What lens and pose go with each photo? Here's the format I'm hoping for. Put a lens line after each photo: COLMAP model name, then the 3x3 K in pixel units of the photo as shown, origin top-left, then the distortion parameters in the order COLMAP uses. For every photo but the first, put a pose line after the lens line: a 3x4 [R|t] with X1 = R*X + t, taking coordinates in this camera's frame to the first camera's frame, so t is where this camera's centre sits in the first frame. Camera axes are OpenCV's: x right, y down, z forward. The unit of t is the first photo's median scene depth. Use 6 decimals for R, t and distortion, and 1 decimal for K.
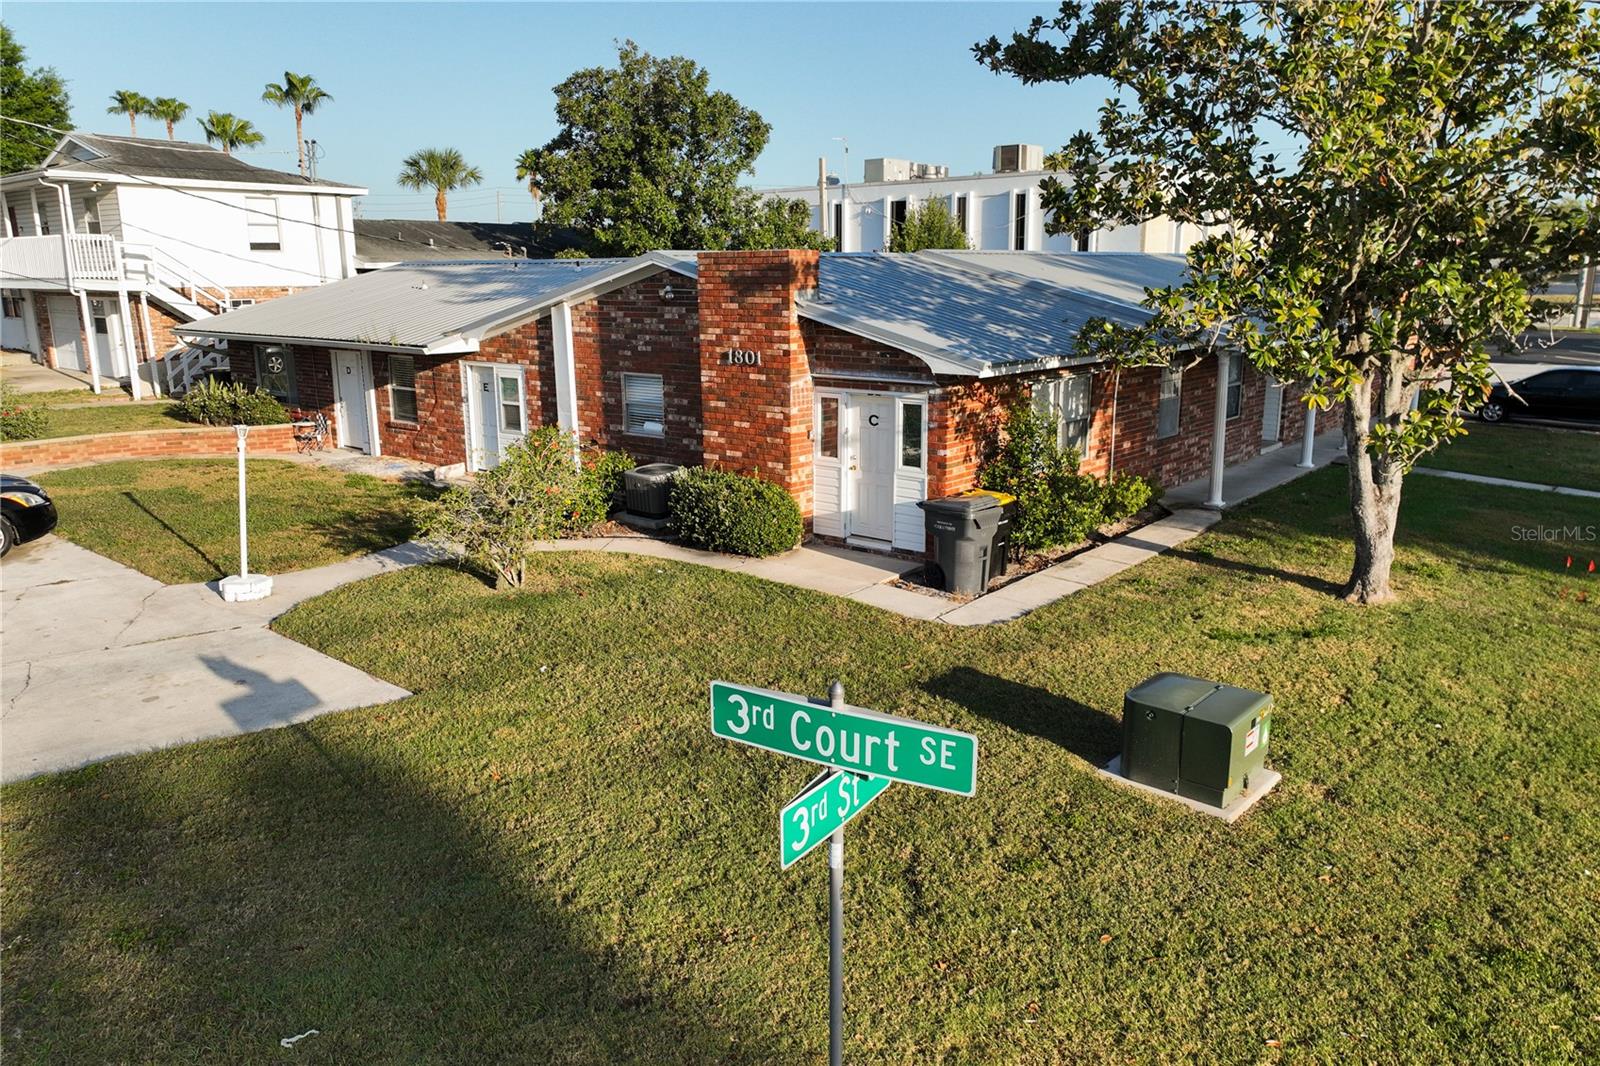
lens RADIAL K [[1151.6, 0, 833.0], [0, 1151.6, 497.0], [0, 0, 1]] dist [0.009896, -0.009600]
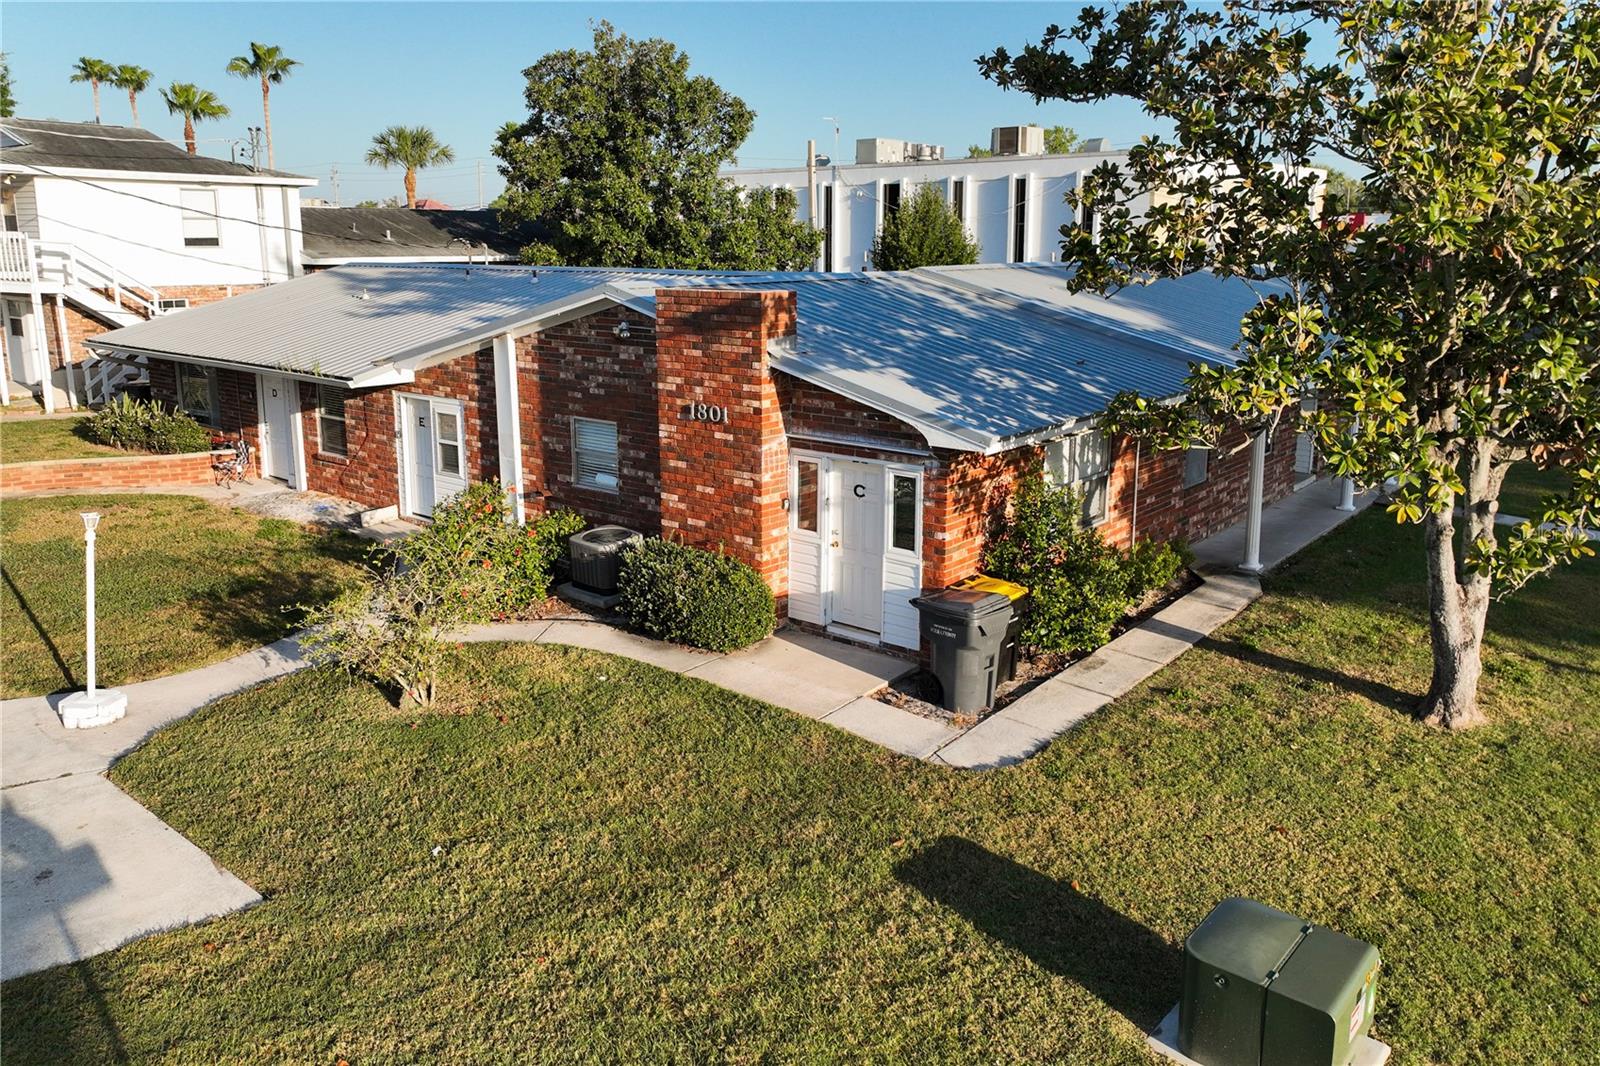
lens RADIAL K [[1180.5, 0, 829.8], [0, 1180.5, 426.1], [0, 0, 1]] dist [0.007187, 0.002765]
pose [[0.999967, 0.006660, 0.004686, 0.008498], [-0.006487, 0.999326, -0.036120, -0.077792], [-0.004923, 0.036089, 0.999336, 0.121105]]
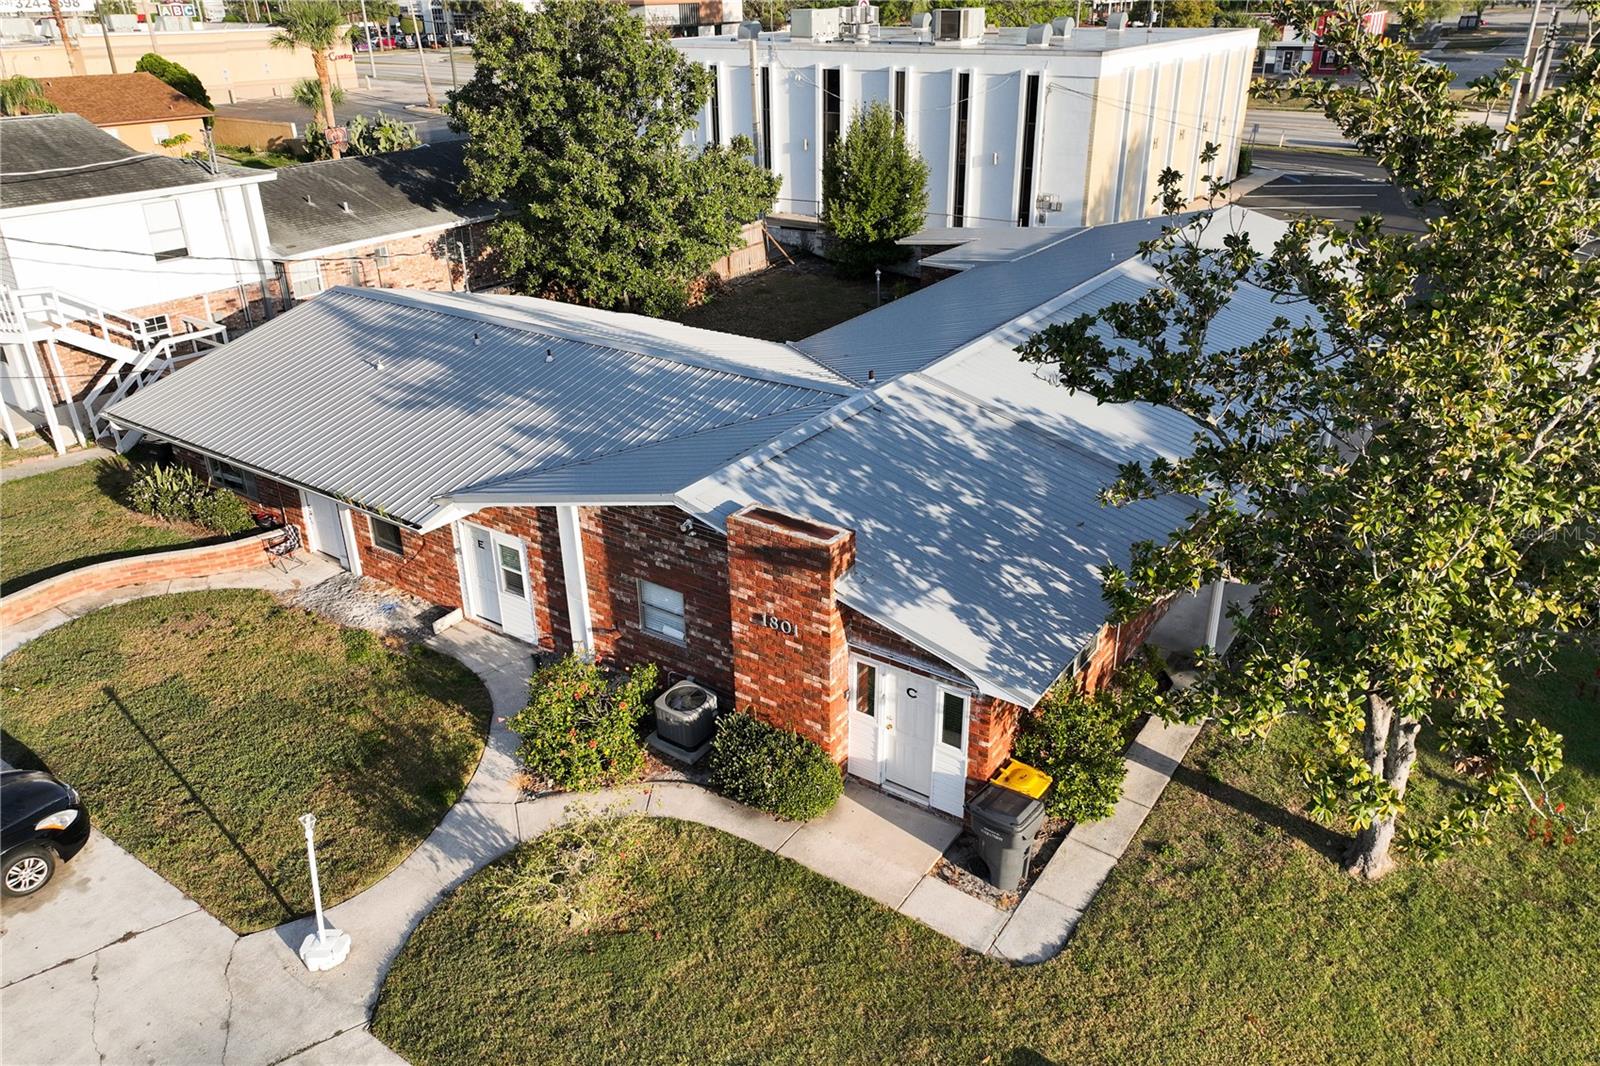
lens RADIAL K [[1166.4, 0, 832.9], [0, 1166.4, 498.4], [0, 0, 1]] dist [0.001921, 0.011170]
pose [[0.996012, -0.035151, 0.082001, -0.106995], [0.016220, 0.975141, 0.220993, -0.438090], [-0.087731, -0.218781, 0.971822, 0.031656]]
